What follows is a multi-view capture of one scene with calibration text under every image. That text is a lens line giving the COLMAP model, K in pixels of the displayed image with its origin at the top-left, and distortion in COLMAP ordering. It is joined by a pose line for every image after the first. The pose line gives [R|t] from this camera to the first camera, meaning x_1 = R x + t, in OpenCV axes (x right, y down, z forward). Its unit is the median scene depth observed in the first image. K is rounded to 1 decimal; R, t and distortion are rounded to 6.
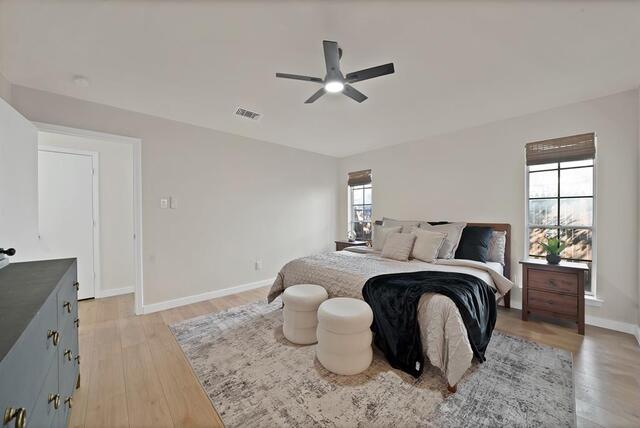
lens RADIAL K [[233.3, 0, 320.0], [0, 233.3, 214.0], [0, 0, 1]] dist [-0.017340, -0.000060]
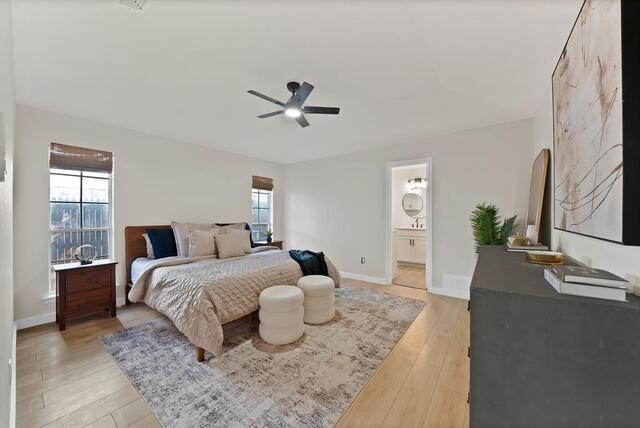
lens RADIAL K [[233.3, 0, 320.0], [0, 233.3, 214.0], [0, 0, 1]] dist [-0.017340, -0.000060]
pose [[-0.188241, 0.017037, 0.981975, -0.965386], [0.014374, 0.999790, -0.014590, 0.012072], [-0.982018, 0.011368, -0.188447, 0.909979]]
